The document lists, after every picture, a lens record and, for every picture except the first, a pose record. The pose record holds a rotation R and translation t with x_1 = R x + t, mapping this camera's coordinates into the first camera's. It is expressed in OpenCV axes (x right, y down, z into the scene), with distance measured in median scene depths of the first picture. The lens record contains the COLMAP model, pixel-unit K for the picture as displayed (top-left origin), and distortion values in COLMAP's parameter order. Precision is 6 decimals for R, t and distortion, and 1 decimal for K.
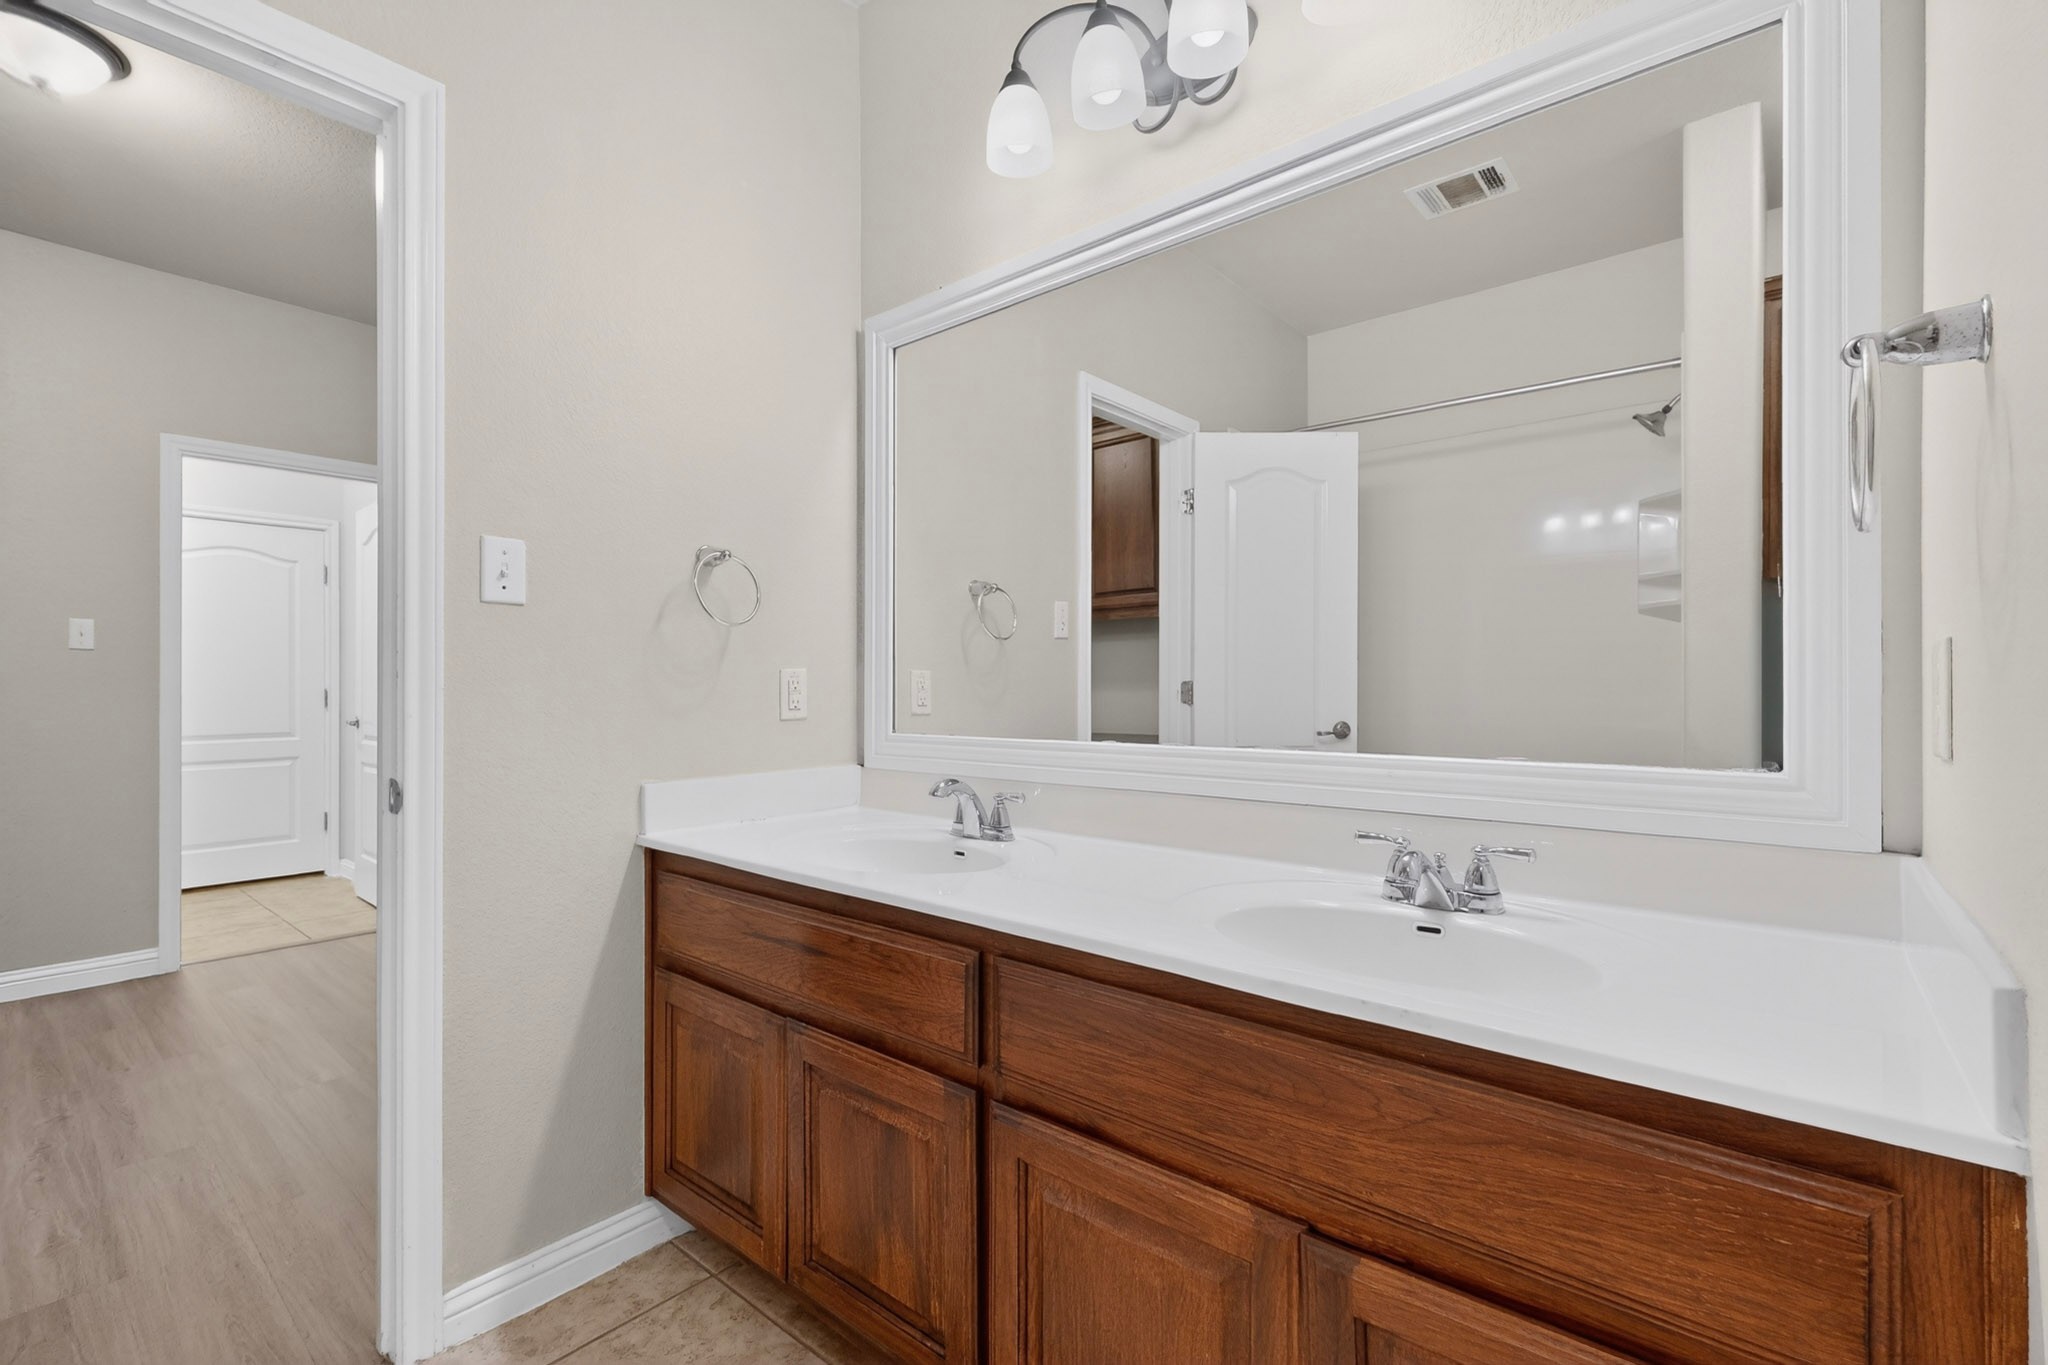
lens RADIAL K [[889.6, 0, 1025.6], [0, 889.6, 669.6], [0, 0, 1]] dist [-0.008101, -0.000301]
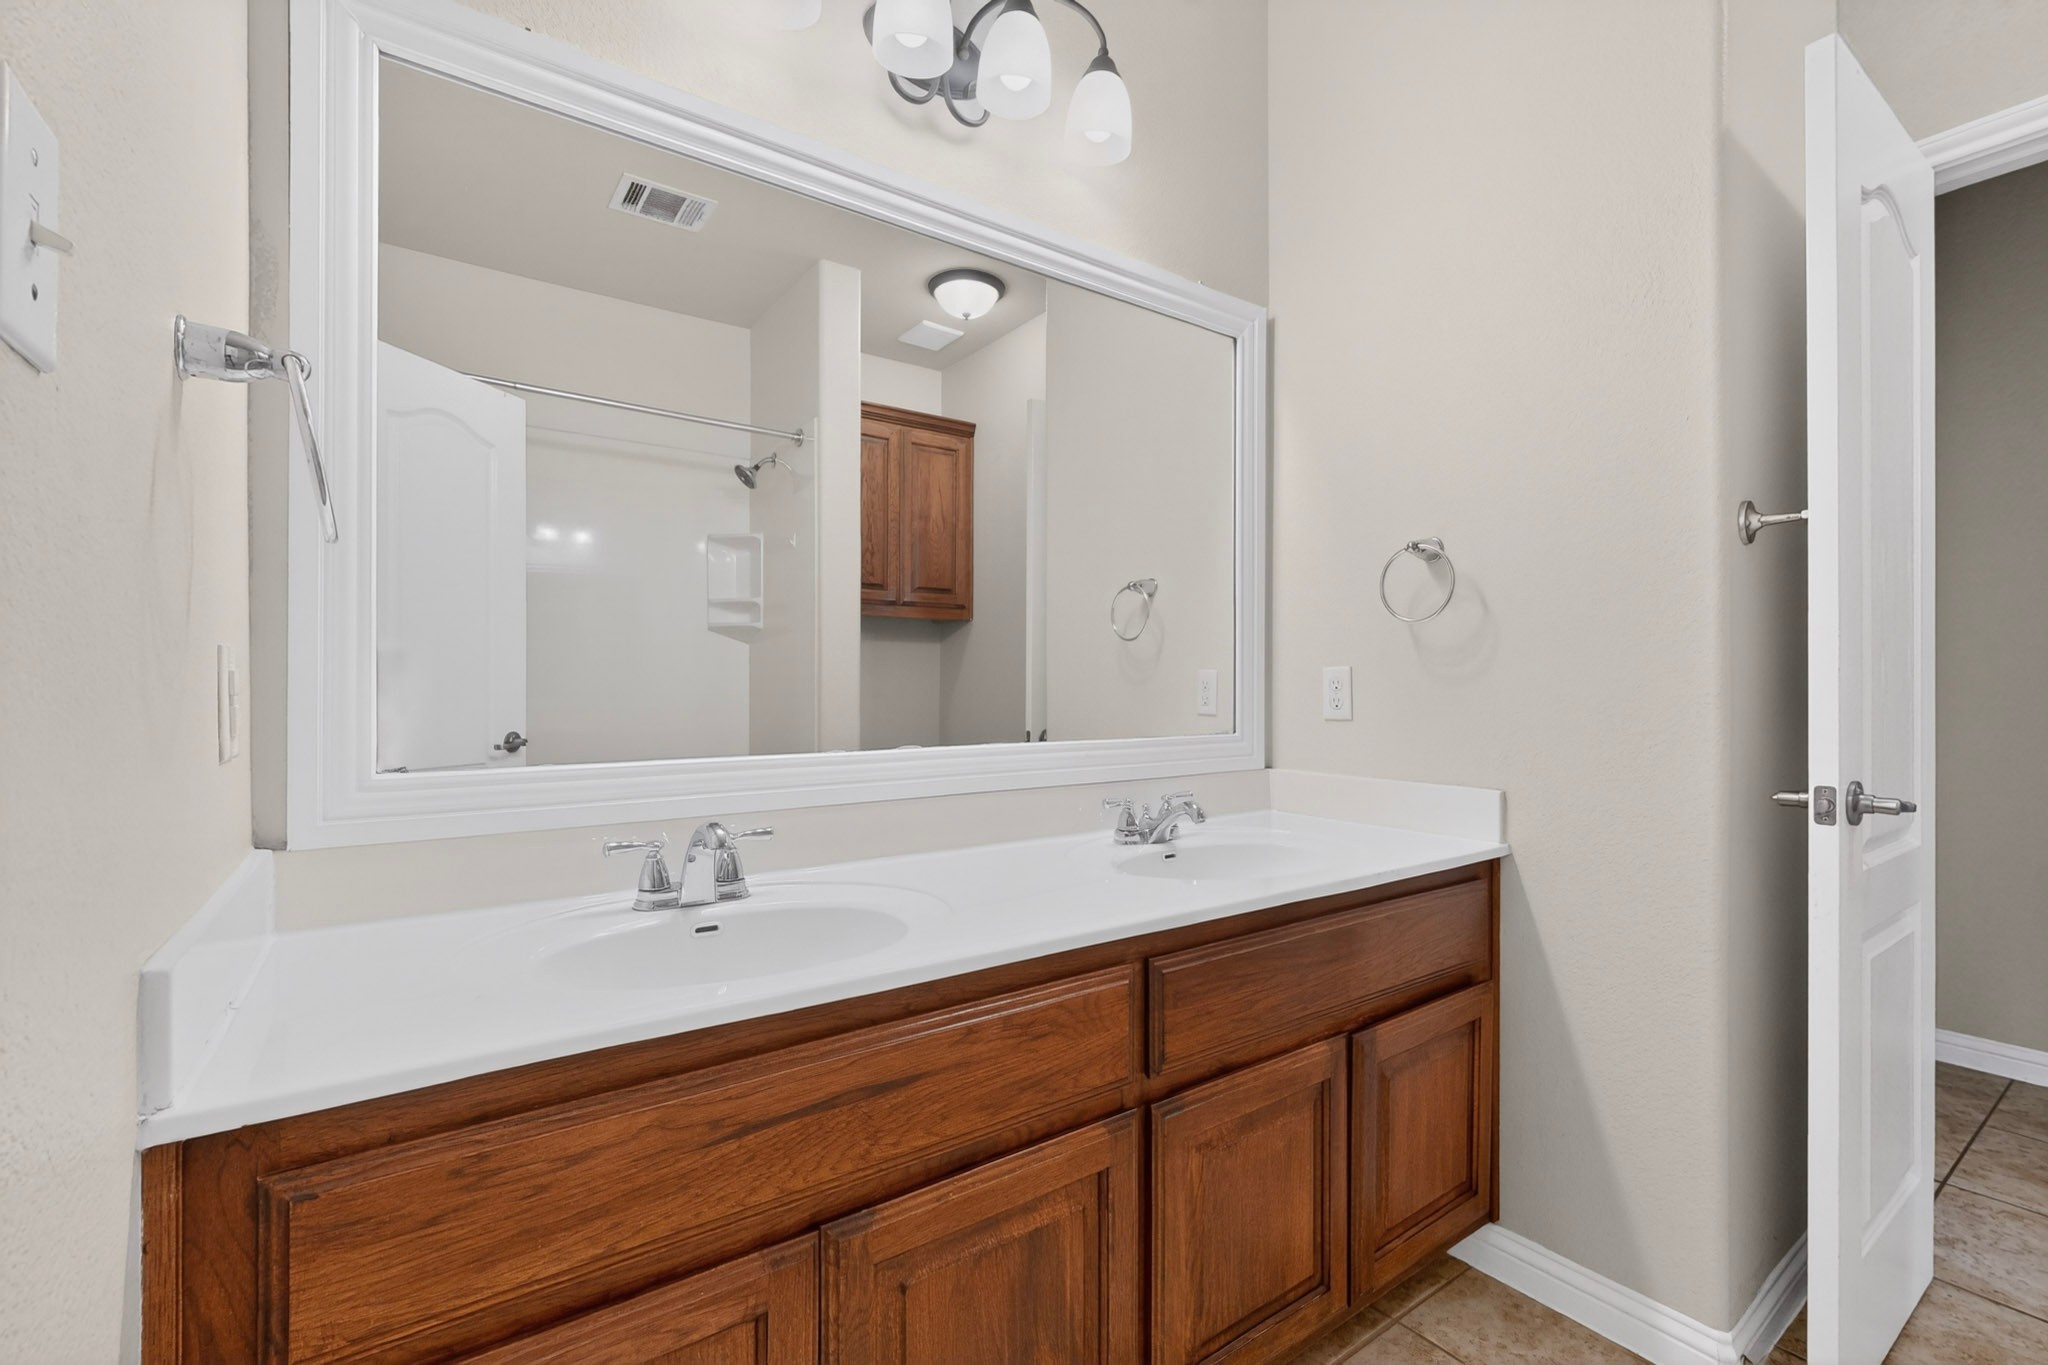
lens RADIAL K [[889.6, 0, 1025.5], [0, 889.6, 681.2], [0, 0, 1]] dist [-0.008101, -0.000301]
pose [[0.246854, 0.013309, 0.968961, -0.904047], [-0.016713, 0.999815, -0.009475, 0.022457], [-0.968909, -0.013855, 0.247031, 0.785271]]
